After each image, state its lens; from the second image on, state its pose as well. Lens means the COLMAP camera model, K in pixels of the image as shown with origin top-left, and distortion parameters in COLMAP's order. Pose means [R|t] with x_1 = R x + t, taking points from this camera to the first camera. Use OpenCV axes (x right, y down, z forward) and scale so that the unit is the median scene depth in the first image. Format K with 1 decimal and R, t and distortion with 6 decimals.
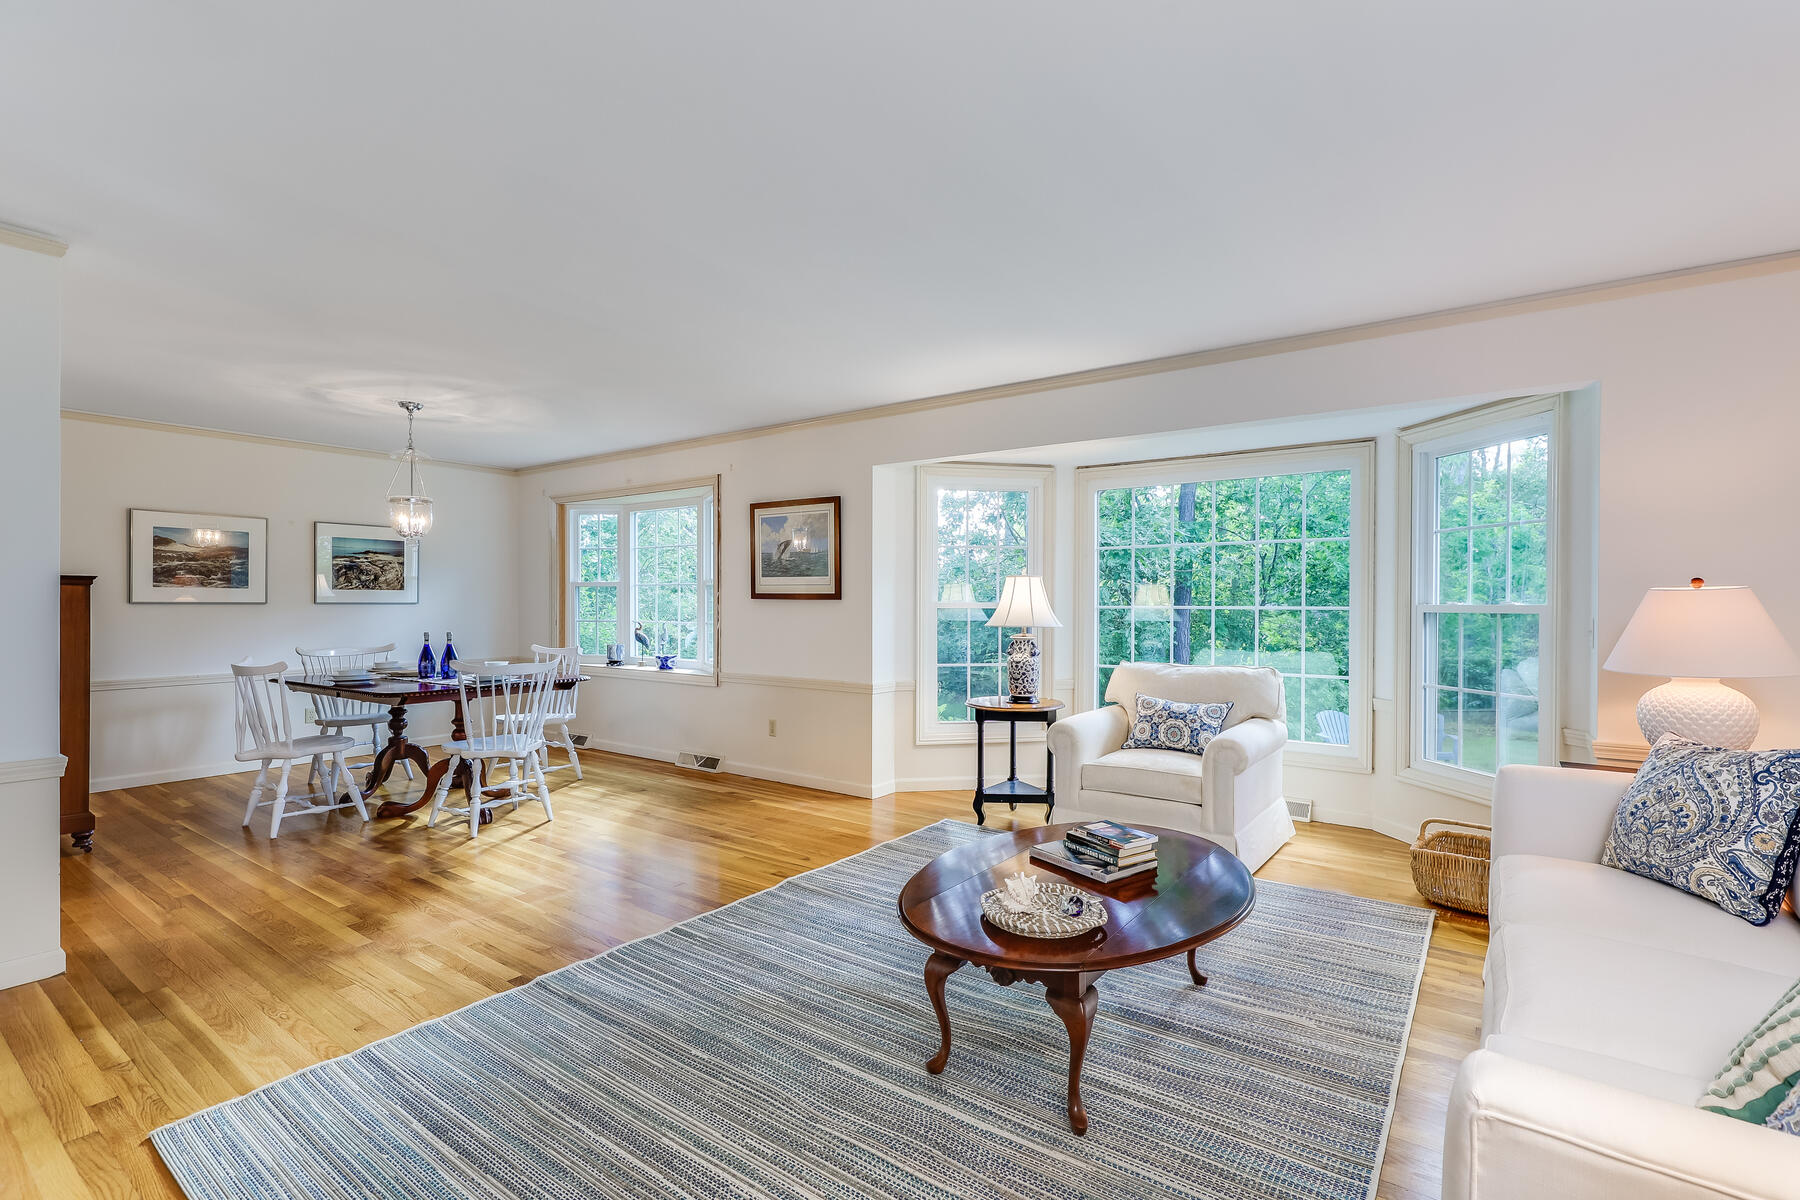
lens RADIAL K [[810.3, 0, 923.3], [0, 810.3, 613.9], [0, 0, 1]] dist [-0.002590, 0.000480]
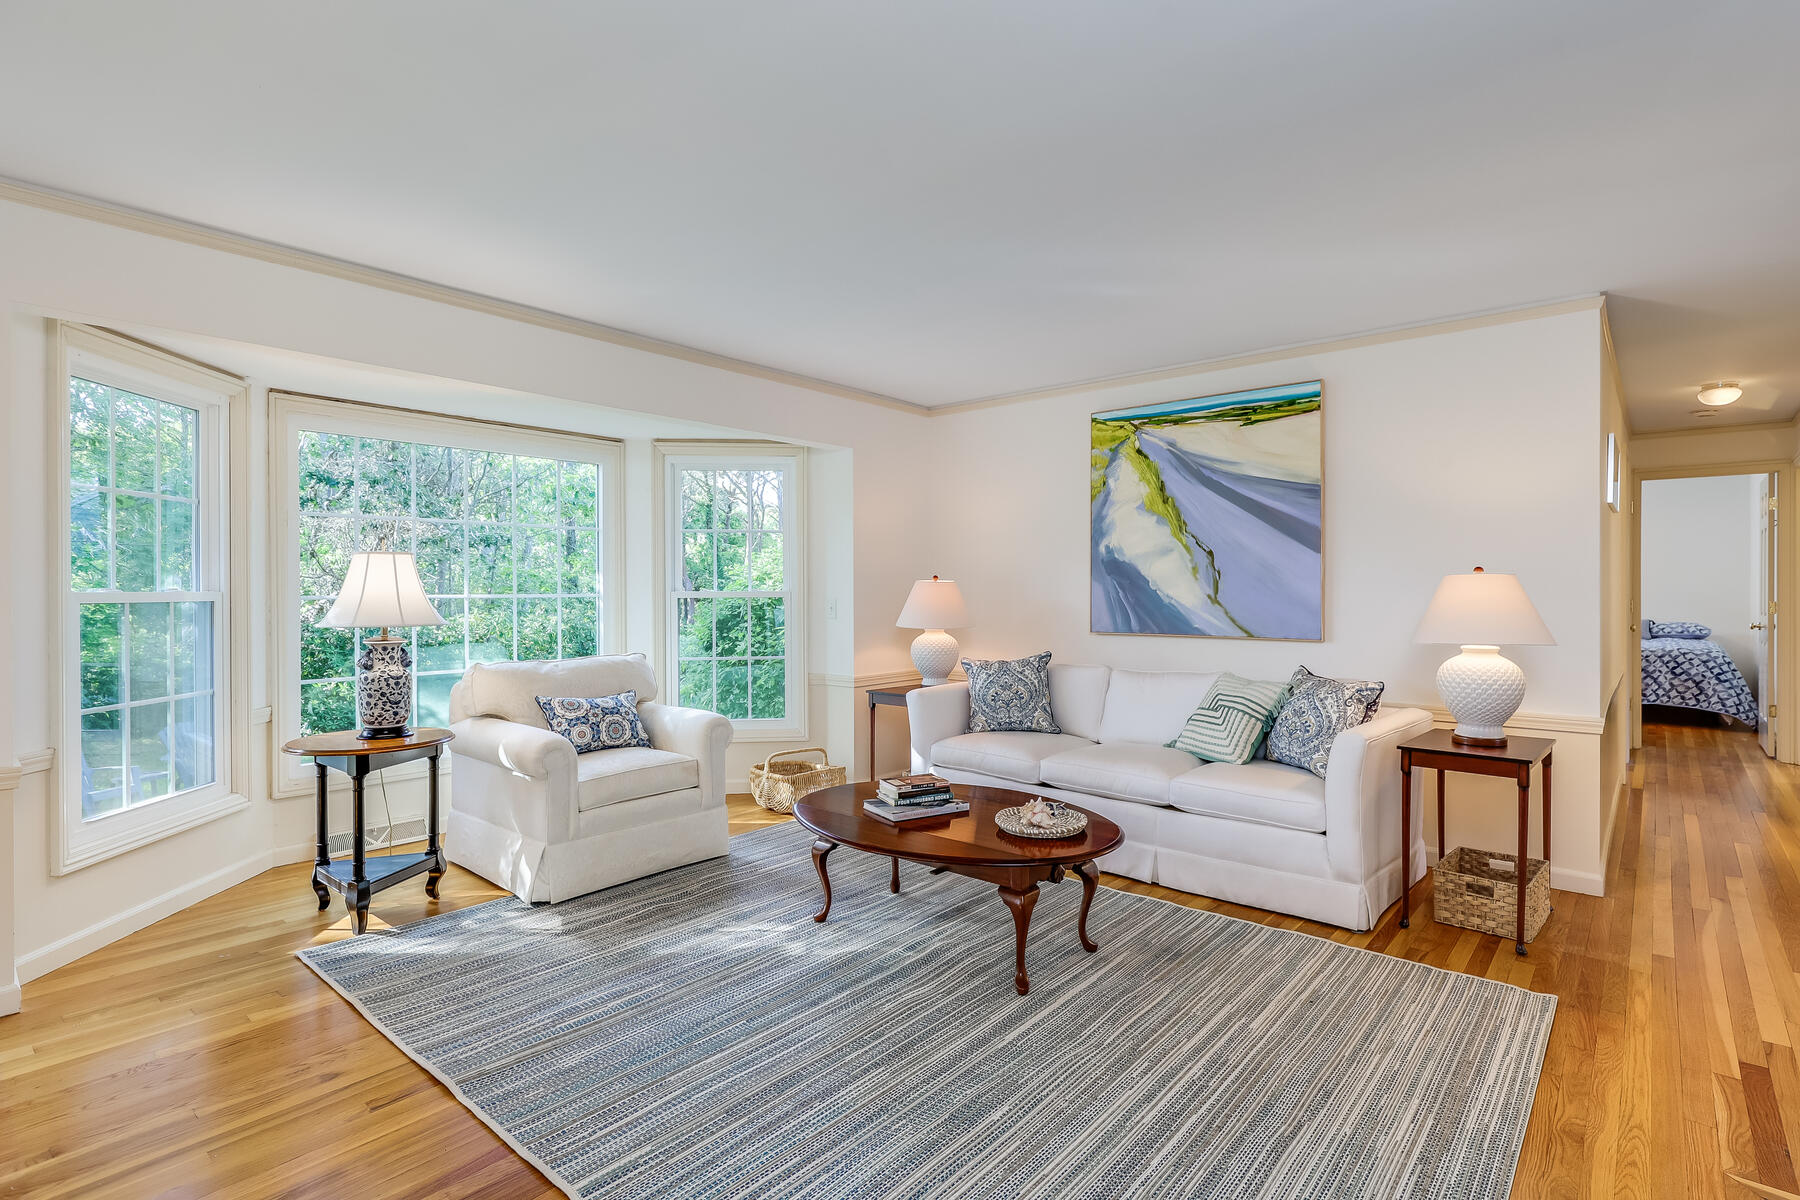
lens RADIAL K [[875.3, 0, 930.6], [0, 875.3, 597.7], [0, 0, 1]] dist [-0.000925, 0.000748]
pose [[0.082715, -0.012536, 0.996494, -0.490290], [0.015648, 0.999814, 0.011279, -0.008239], [-0.996450, 0.014660, 0.082896, 0.400603]]
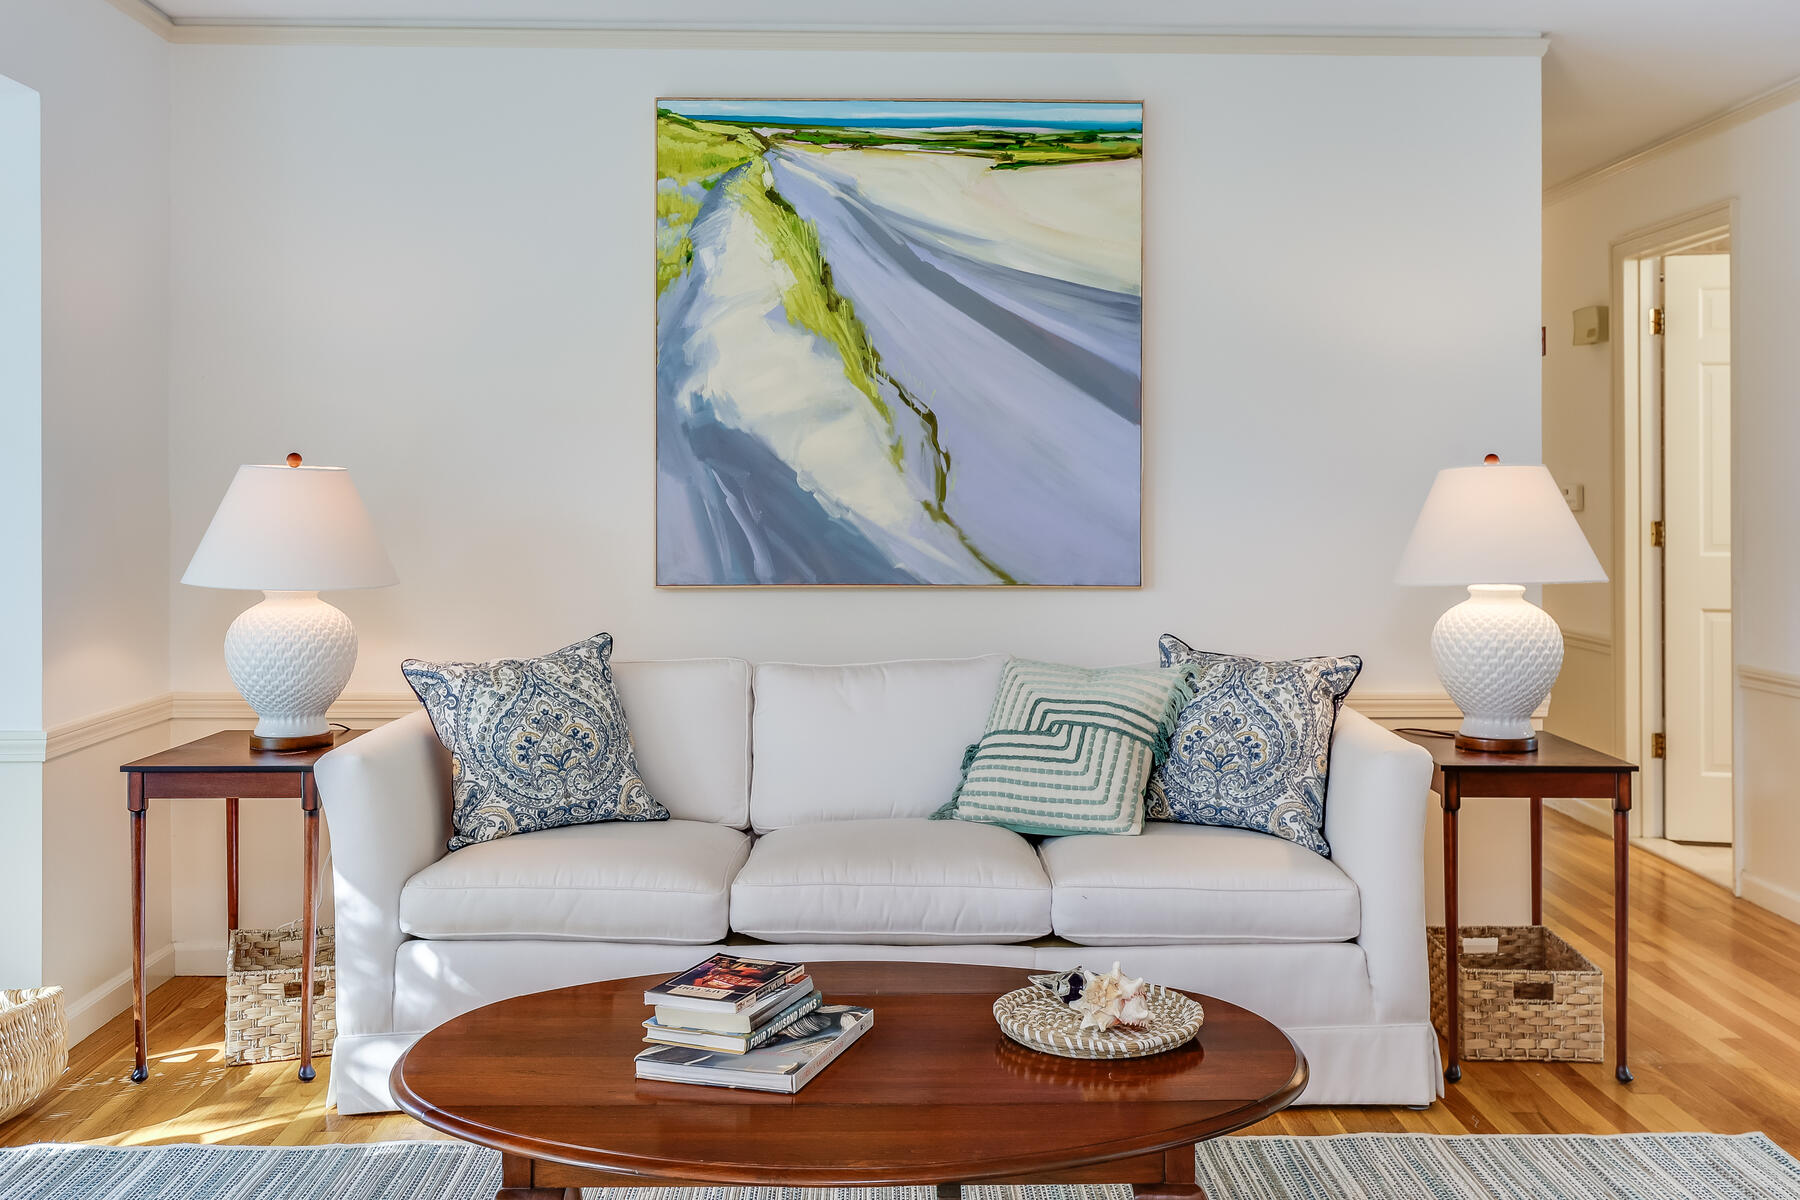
lens RADIAL K [[1748.4, 0, 930.0], [0, 1748.4, 503.9], [0, 0, 1]] dist [0.004687, 0.000000]
pose [[-0.596712, -0.006783, 0.802427, -0.297216], [0.008285, 0.999859, 0.014613, -0.008553], [-0.802413, 0.015368, -0.596572, 0.697346]]
